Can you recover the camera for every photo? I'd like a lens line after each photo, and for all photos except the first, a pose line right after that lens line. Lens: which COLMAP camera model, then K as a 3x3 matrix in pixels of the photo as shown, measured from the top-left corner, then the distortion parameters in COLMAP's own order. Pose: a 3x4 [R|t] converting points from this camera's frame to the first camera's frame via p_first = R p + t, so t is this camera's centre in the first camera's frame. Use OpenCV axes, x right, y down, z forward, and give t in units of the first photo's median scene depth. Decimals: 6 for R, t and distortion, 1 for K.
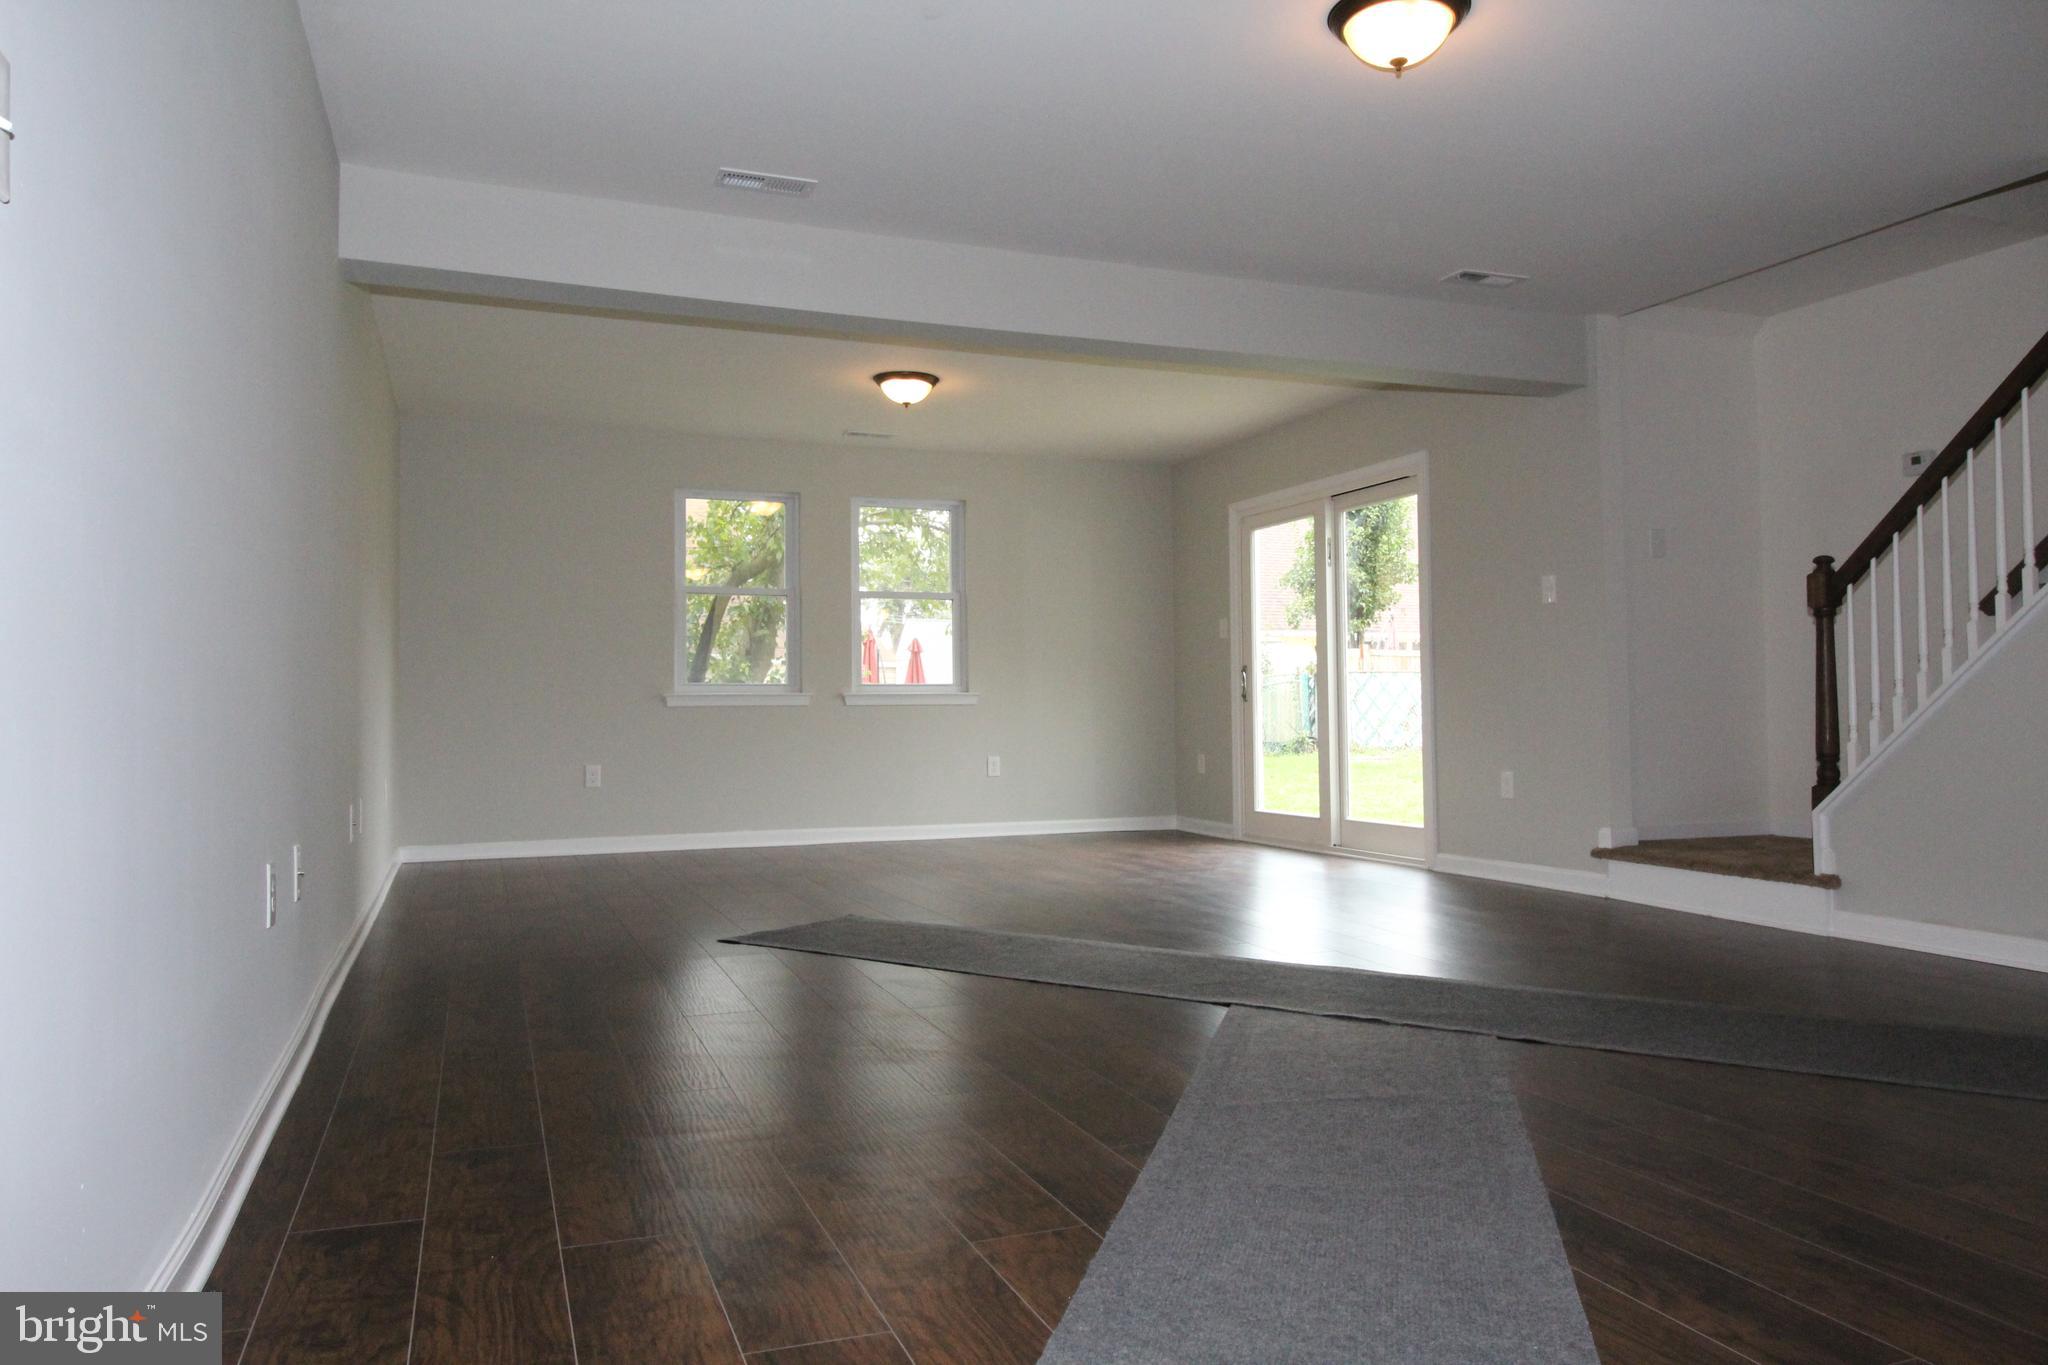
lens RADIAL K [[1405.6, 0, 1024.9], [0, 1405.6, 658.6], [0, 0, 1]] dist [0.005729, -0.000945]
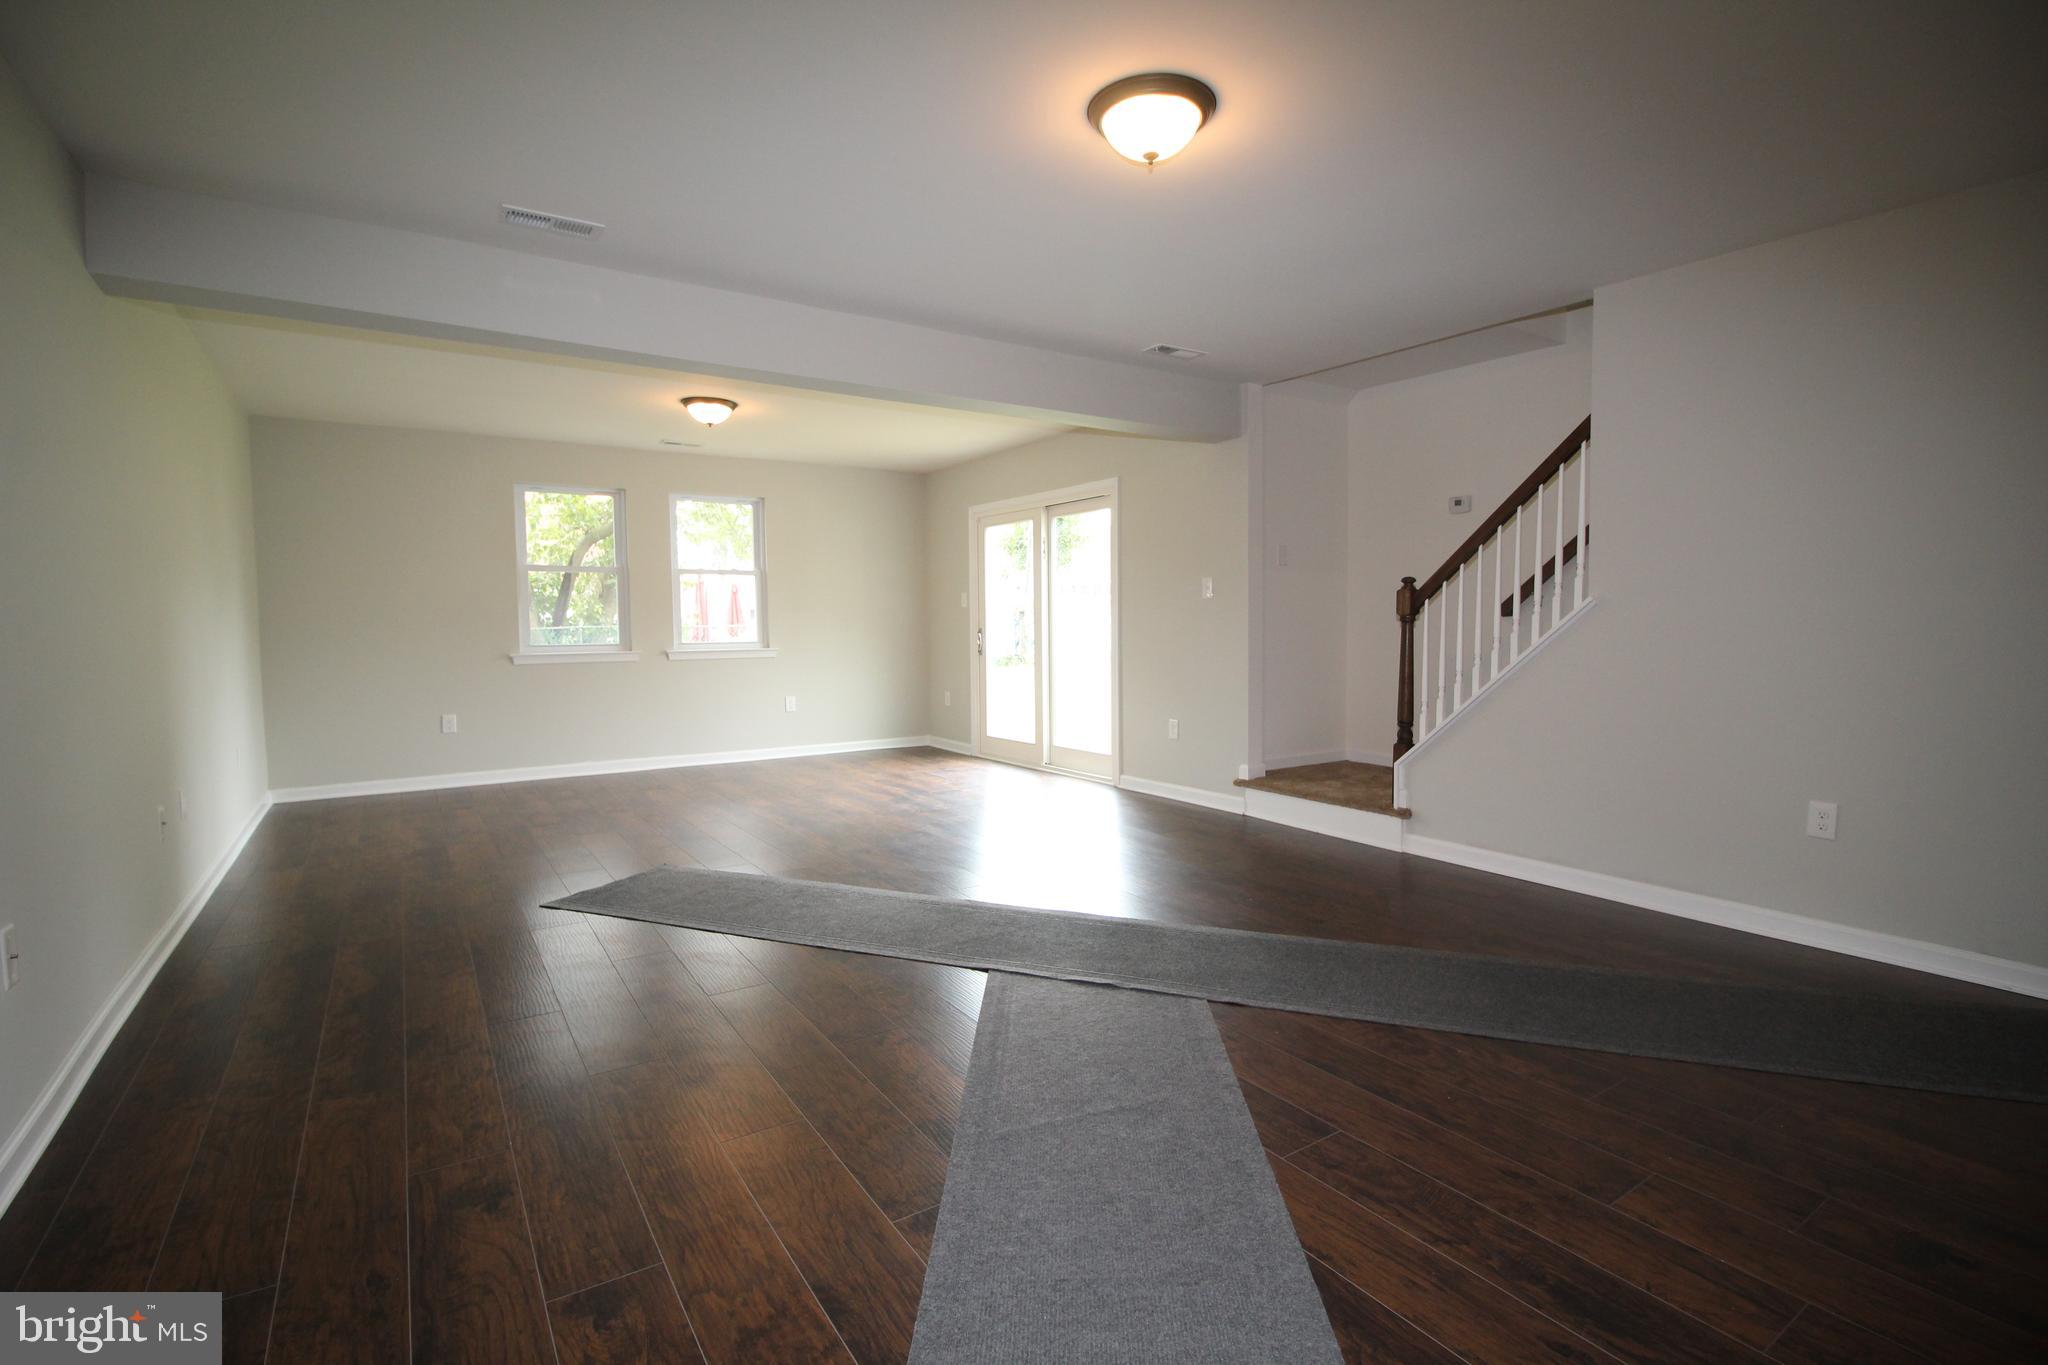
lens RADIAL K [[941.7, 0, 1023.5], [0, 941.7, 675.8], [0, 0, 1]] dist [-0.001242, -0.012706]
pose [[0.976898, -0.012946, 0.213311, 0.004928], [-0.007374, 0.995527, 0.094188, -0.049091], [-0.213577, -0.093585, 0.972433, 0.147885]]
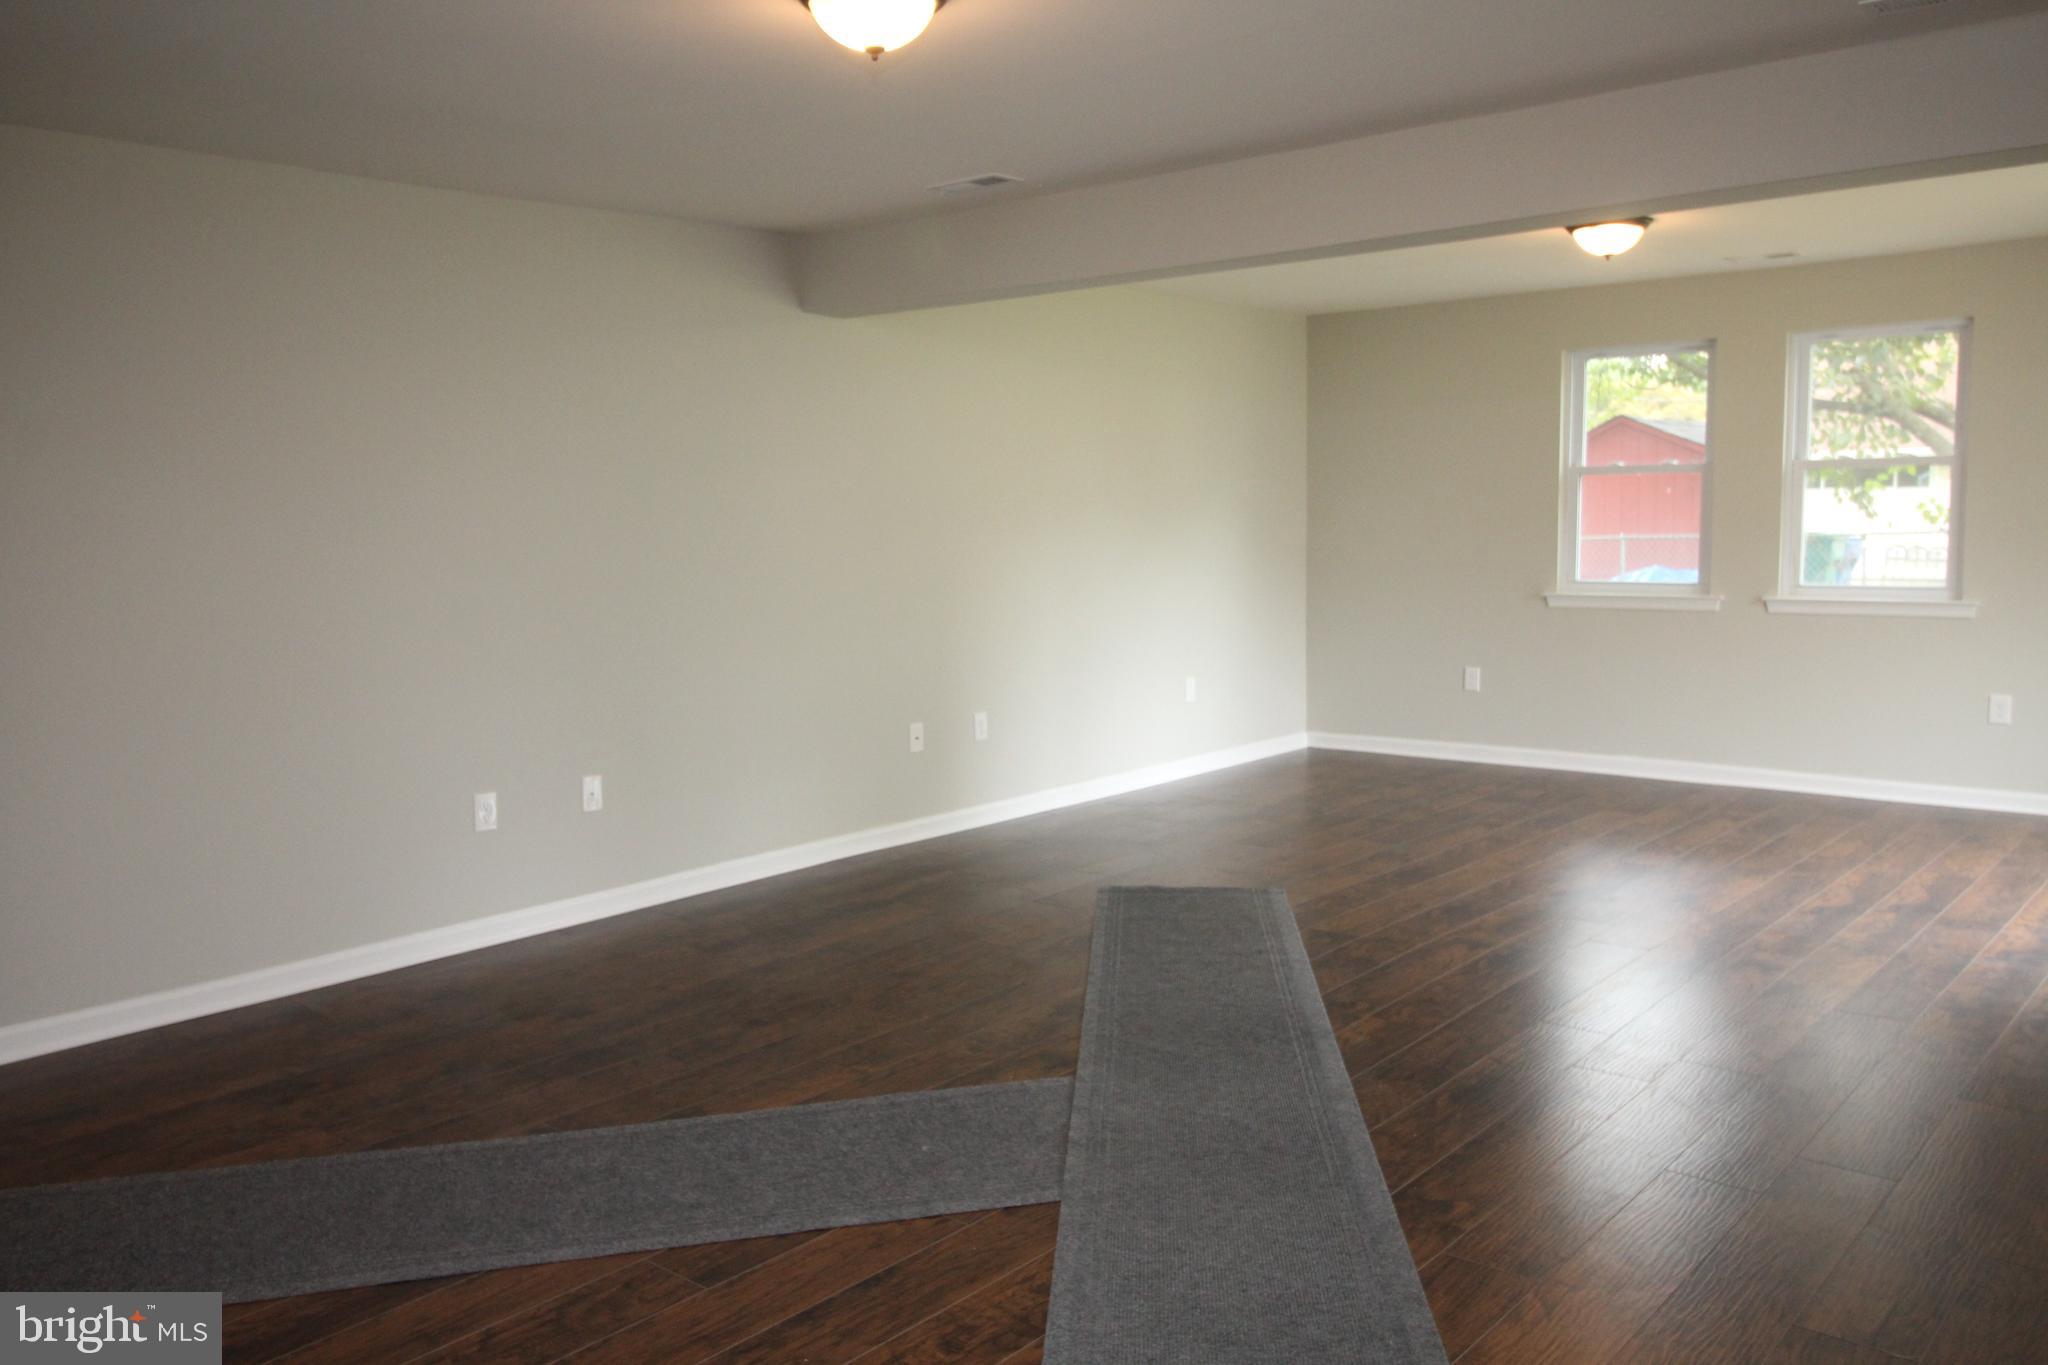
lens RADIAL K [[1596.5, 0, 1032.2], [0, 1596.5, 674.7], [0, 0, 1]] dist [-0.002534, 0.000246]
pose [[0.479101, 0.090015, -0.873132, 0.630369], [0.047522, 0.990609, 0.128202, -0.091631], [0.876473, -0.102914, 0.470324, 0.318387]]
